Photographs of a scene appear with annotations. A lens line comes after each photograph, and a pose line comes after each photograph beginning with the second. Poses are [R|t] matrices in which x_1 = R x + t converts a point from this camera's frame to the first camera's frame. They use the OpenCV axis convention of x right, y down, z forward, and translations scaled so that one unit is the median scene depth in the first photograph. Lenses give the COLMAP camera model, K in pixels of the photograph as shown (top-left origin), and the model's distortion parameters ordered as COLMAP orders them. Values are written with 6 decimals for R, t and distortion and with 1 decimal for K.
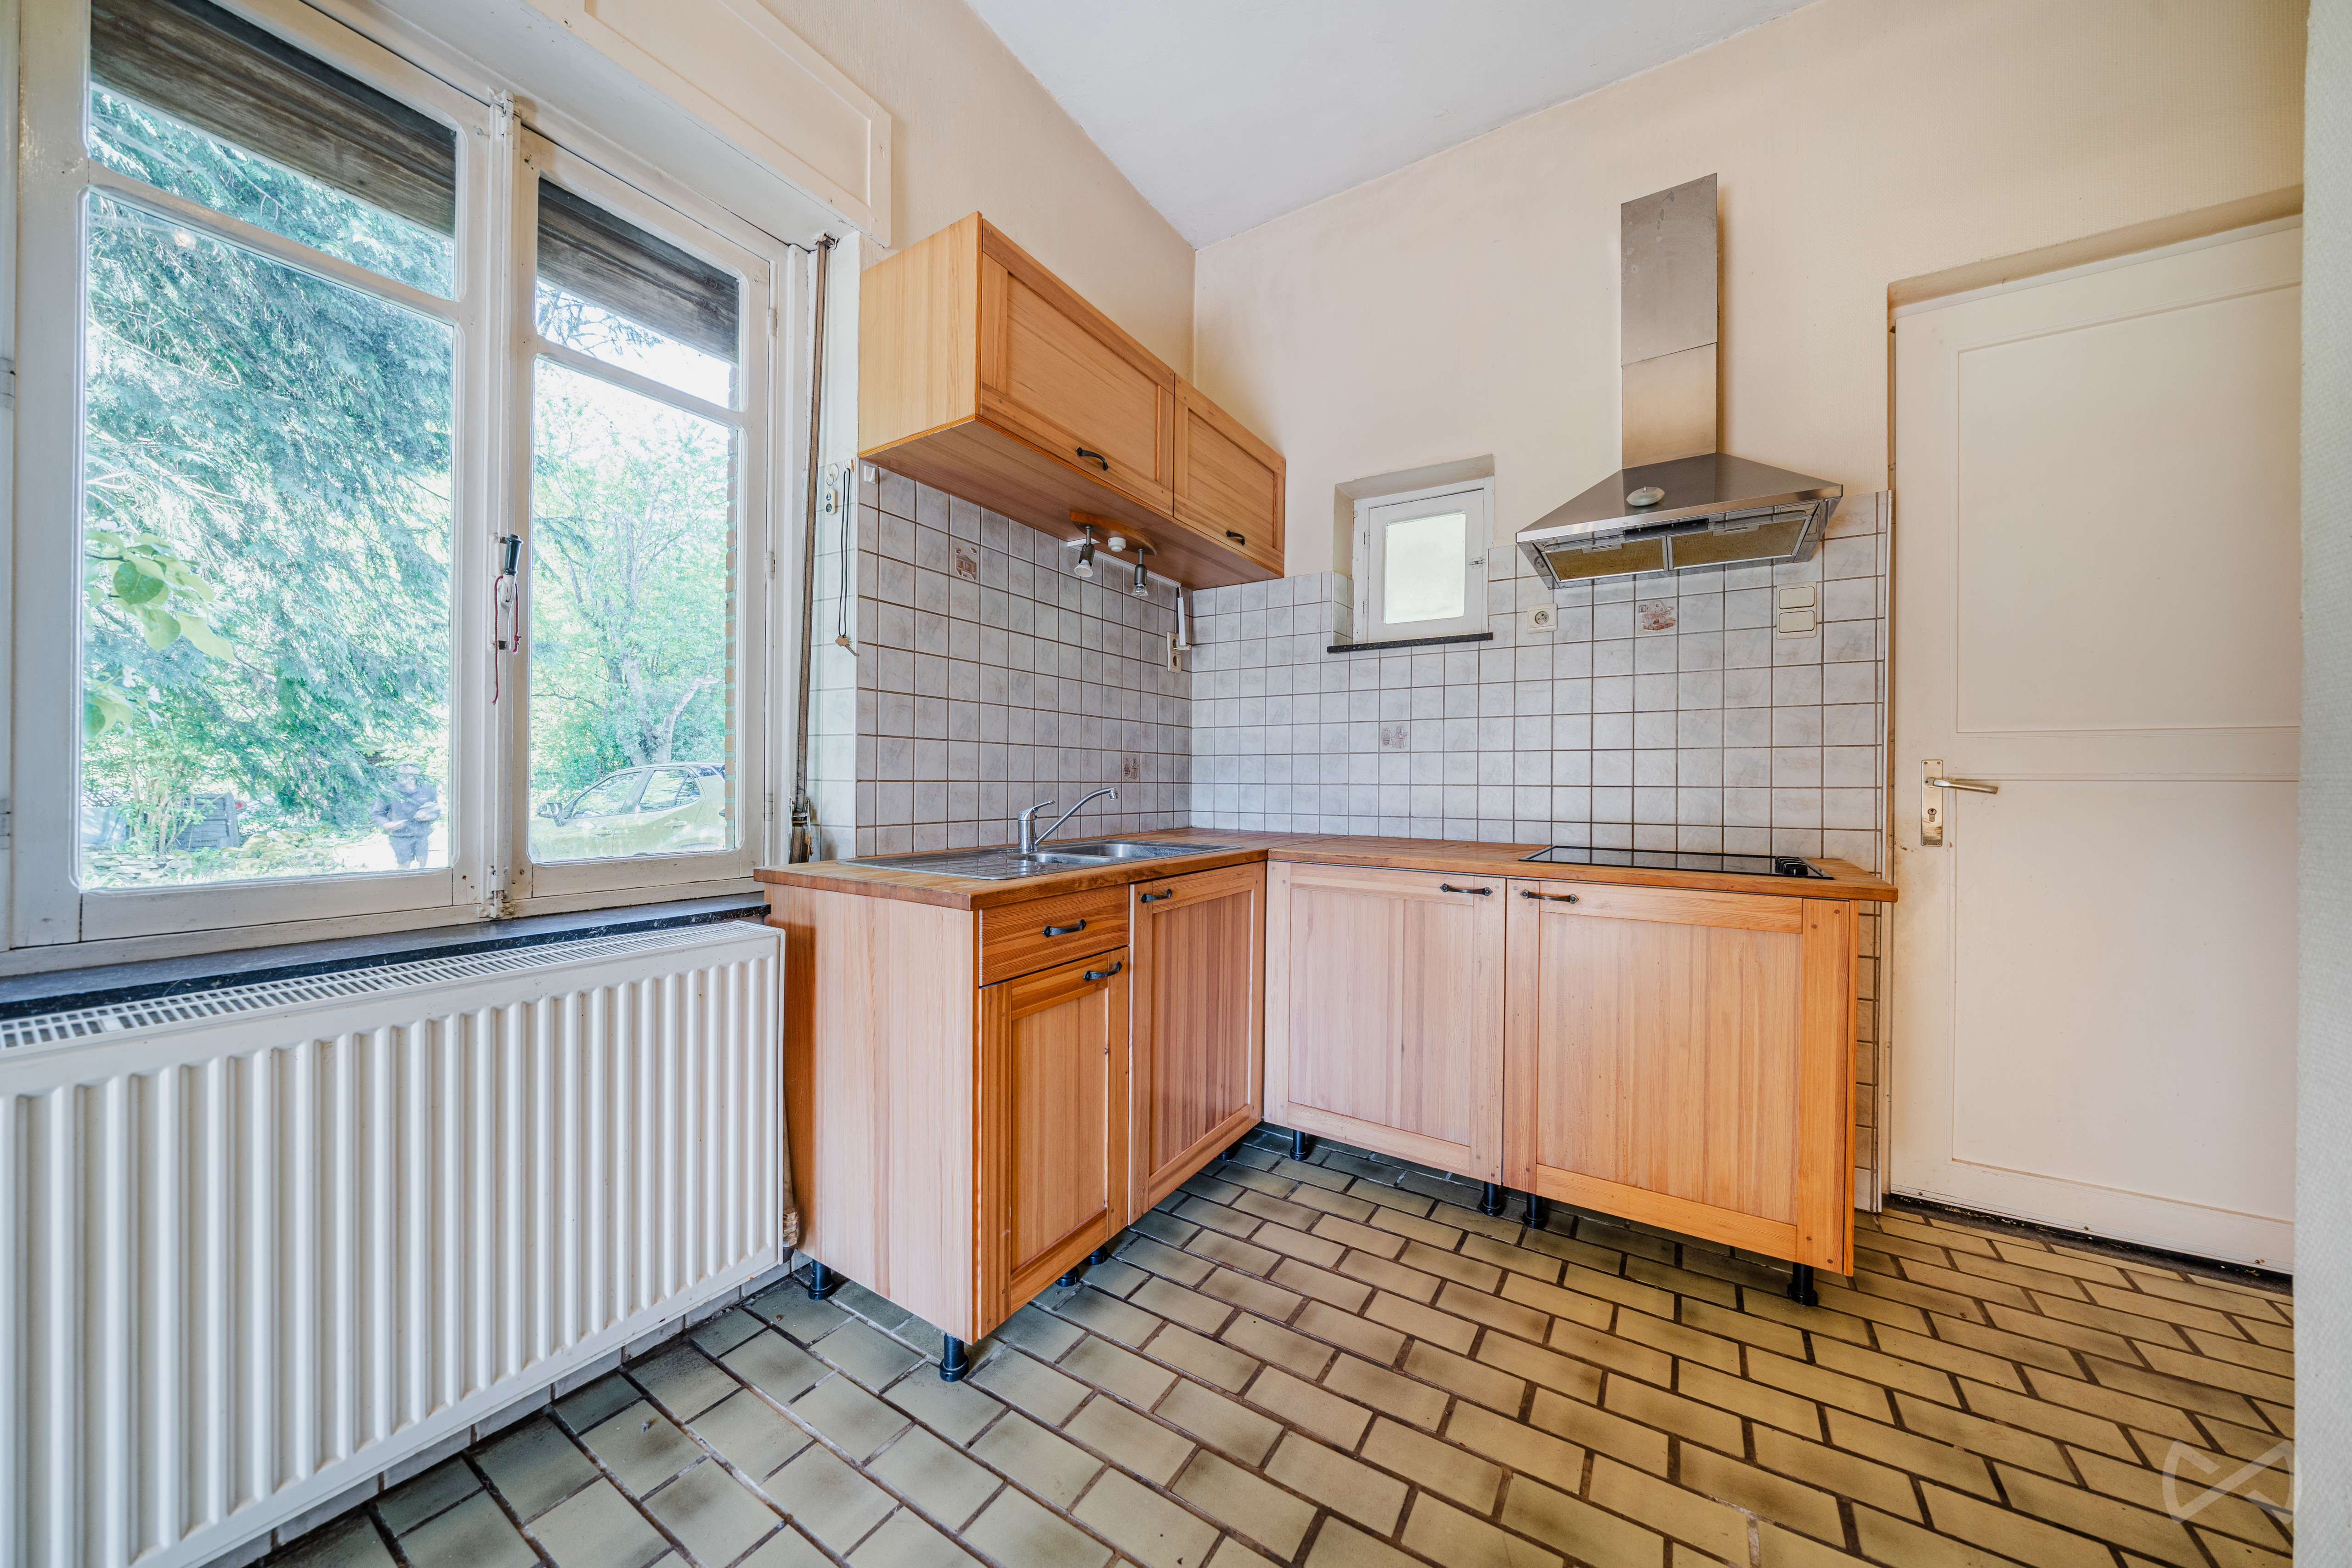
lens RADIAL K [[797.5, 0, 1189.3], [0, 797.5, 785.0], [0, 0, 1]] dist [-0.005779, -0.000598]
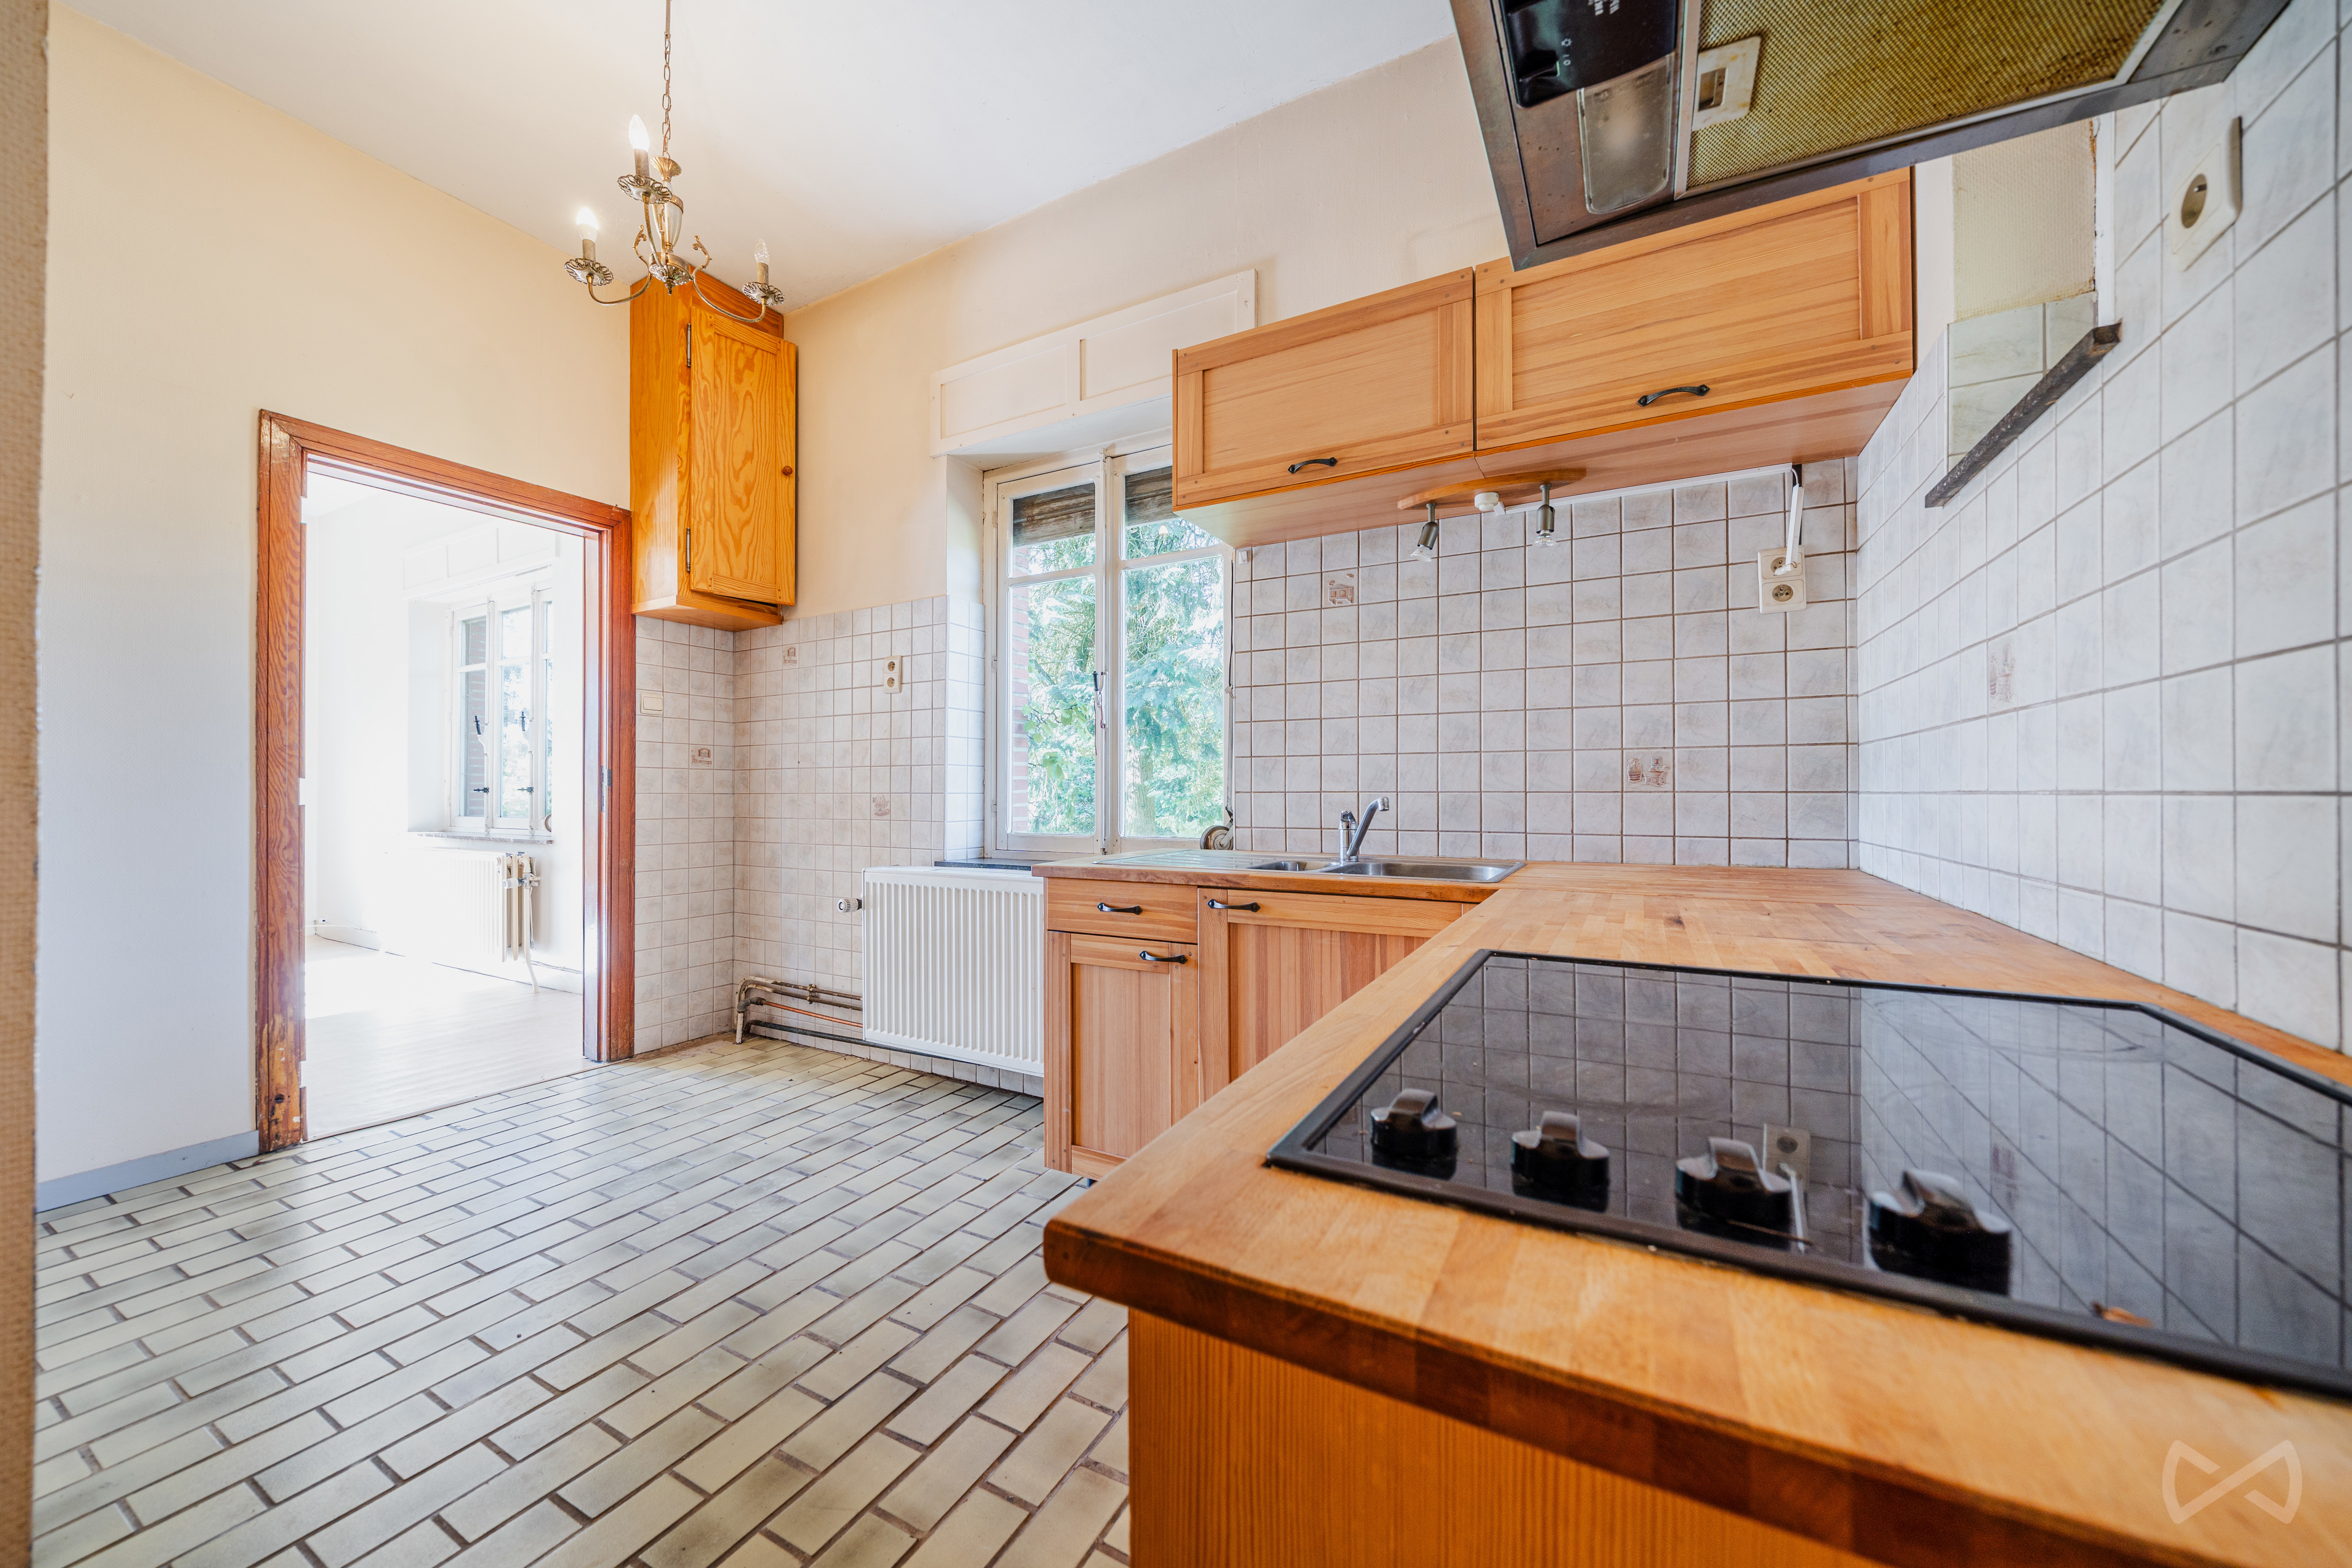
lens RADIAL K [[797.5, 0, 1191.5], [0, 797.5, 787.9], [0, 0, 1]] dist [-0.005779, -0.000598]
pose [[0.091420, -0.012732, -0.995731, 0.919781], [-0.002282, 0.999913, -0.012995, 0.004859], [0.995810, 0.003460, 0.091383, 0.829722]]
